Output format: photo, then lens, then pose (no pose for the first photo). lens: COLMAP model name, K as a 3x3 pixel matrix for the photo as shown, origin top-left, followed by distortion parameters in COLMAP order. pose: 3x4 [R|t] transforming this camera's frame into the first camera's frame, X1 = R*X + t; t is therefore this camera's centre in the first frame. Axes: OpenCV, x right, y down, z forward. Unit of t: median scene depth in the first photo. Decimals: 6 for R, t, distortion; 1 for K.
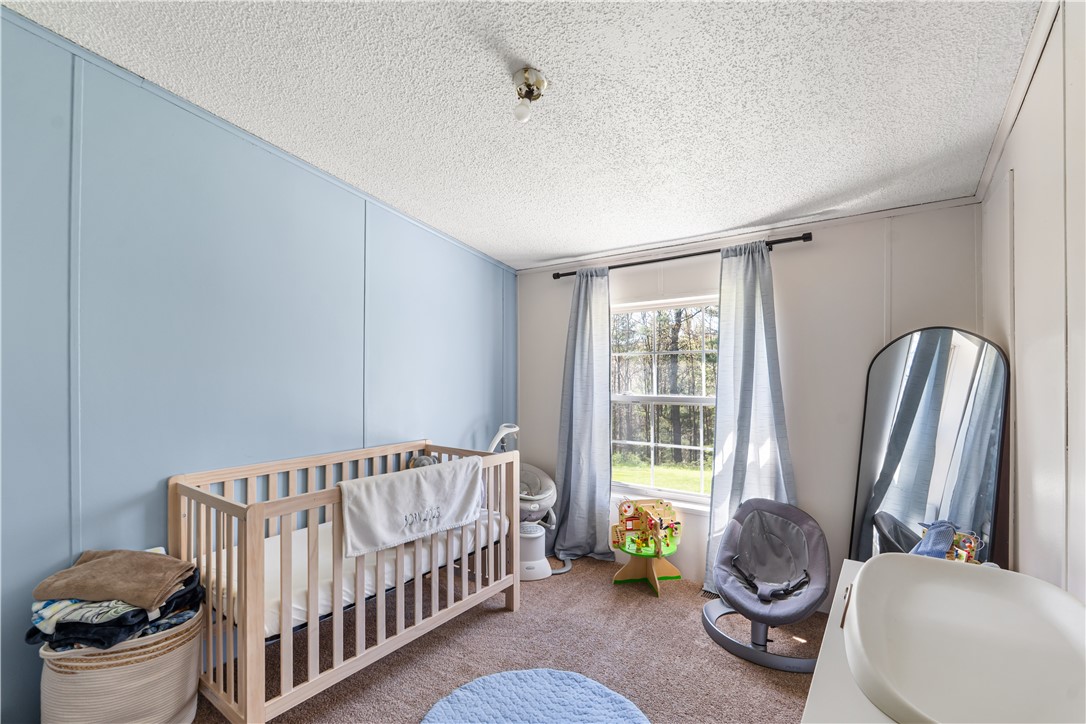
lens RADIAL K [[481.9, 0, 547.0], [0, 481.9, 366.9], [0, 0, 1]] dist [-0.003101, -0.000129]
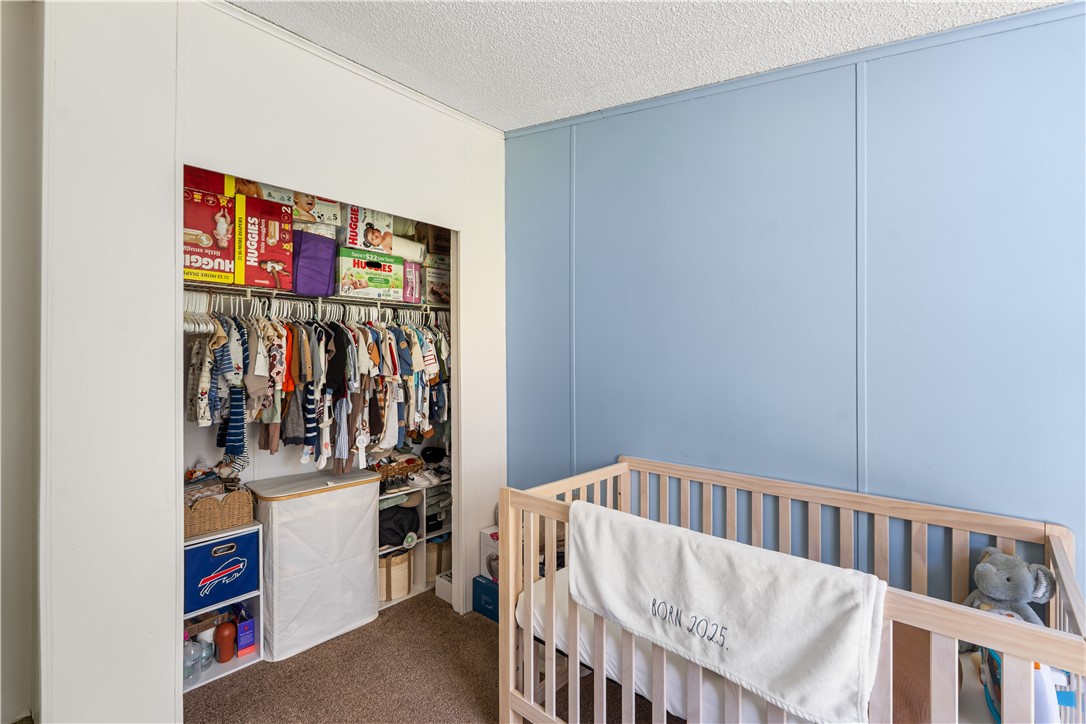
lens RADIAL K [[481.9, 0, 547.1], [0, 481.9, 355.2], [0, 0, 1]] dist [-0.003101, -0.000129]
pose [[-0.100239, -0.002168, -0.994961, 0.313295], [0.000600, 0.999997, -0.002240, 0.002852], [0.994963, -0.000821, -0.100238, 0.889697]]
